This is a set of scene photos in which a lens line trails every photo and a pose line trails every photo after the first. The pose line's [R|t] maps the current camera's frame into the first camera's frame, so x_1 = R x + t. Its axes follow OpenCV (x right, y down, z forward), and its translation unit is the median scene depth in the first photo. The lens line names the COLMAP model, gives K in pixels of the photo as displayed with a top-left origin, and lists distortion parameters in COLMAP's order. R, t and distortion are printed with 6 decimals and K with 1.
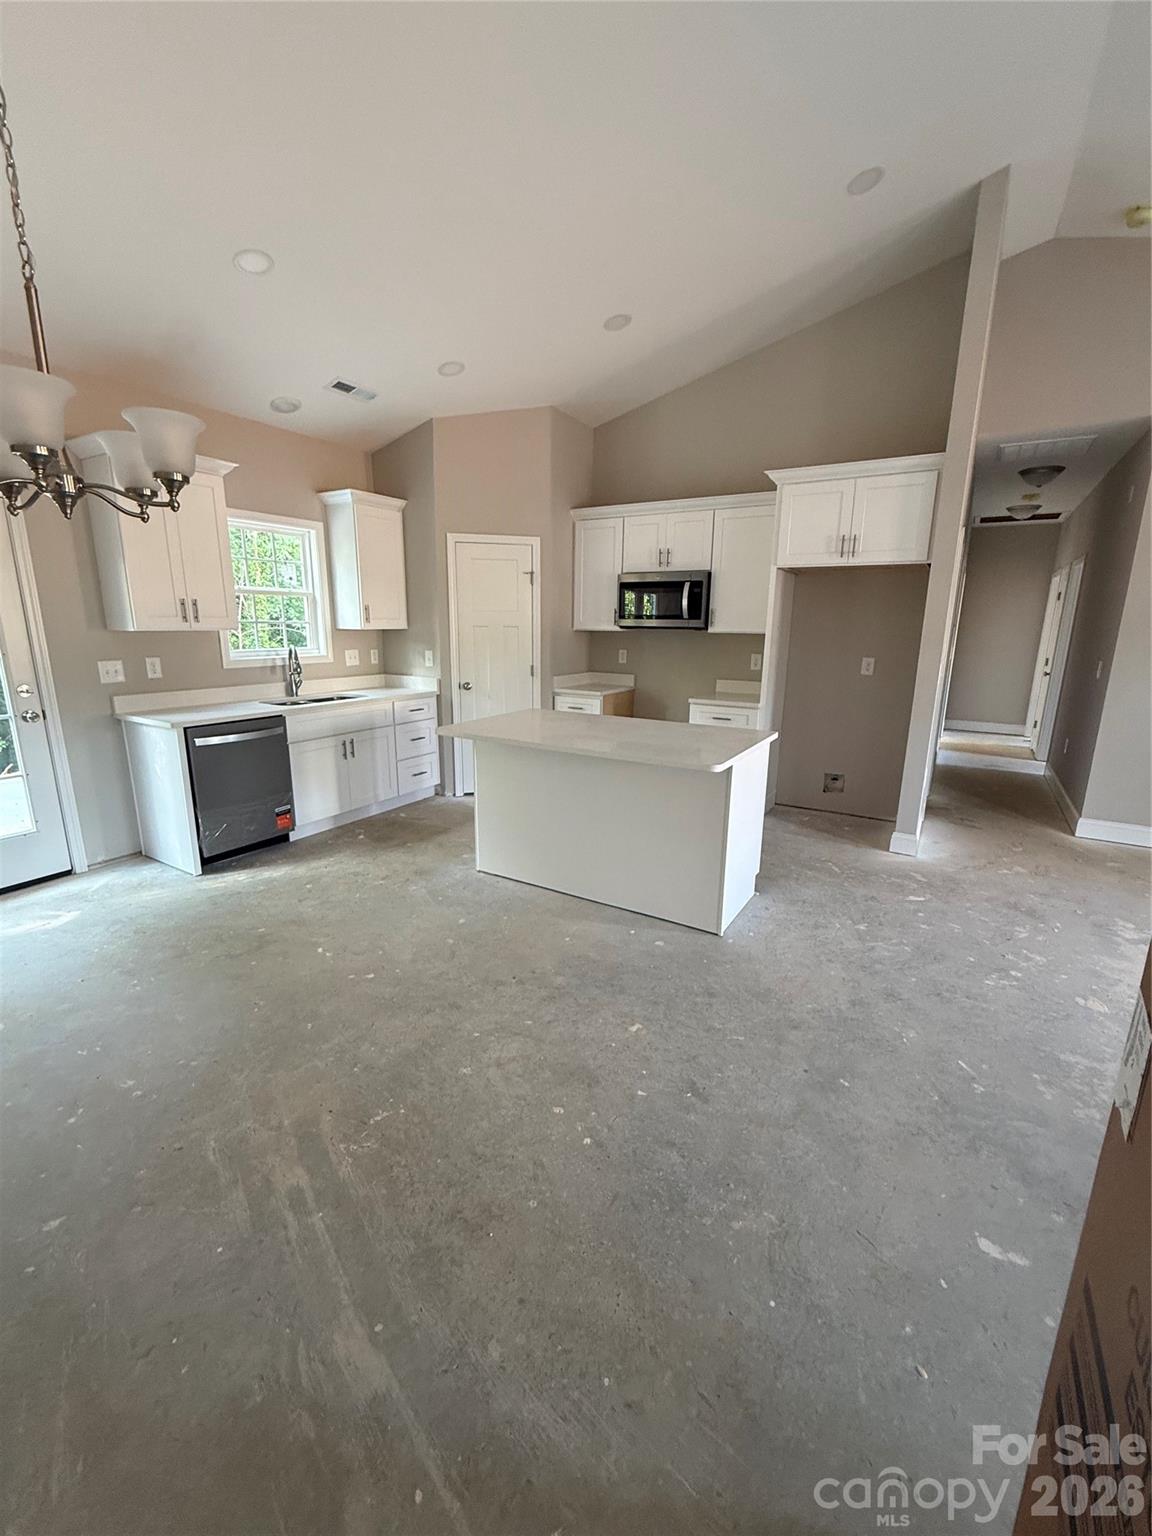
lens RADIAL K [[641.1, 0, 576.0], [0, 641.1, 768.0], [0, 0, 1]] dist [0.015025, 0.000105]
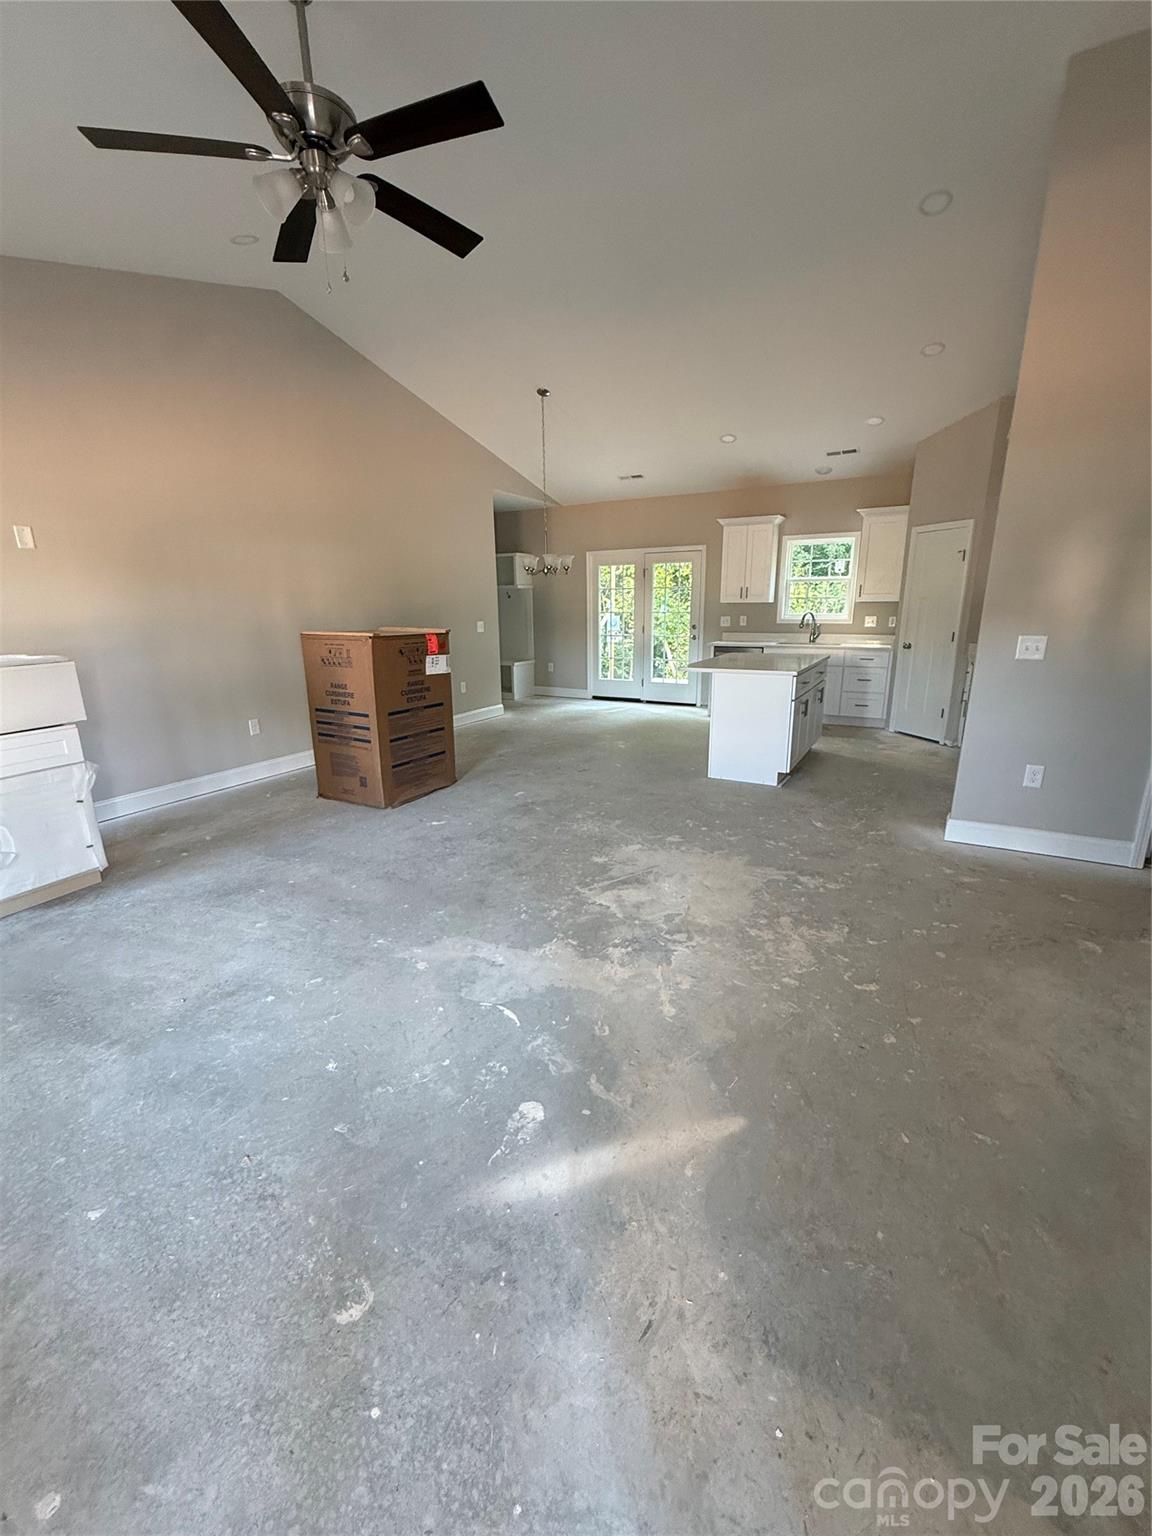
lens RADIAL K [[641.1, 0, 576.0], [0, 641.1, 768.0], [0, 0, 1]] dist [0.015025, 0.000105]
pose [[0.021252, 0.242642, -0.969883, 1.530371], [-0.218254, 0.947830, 0.232343, -0.069154], [0.975661, 0.206743, 0.073101, 0.424026]]
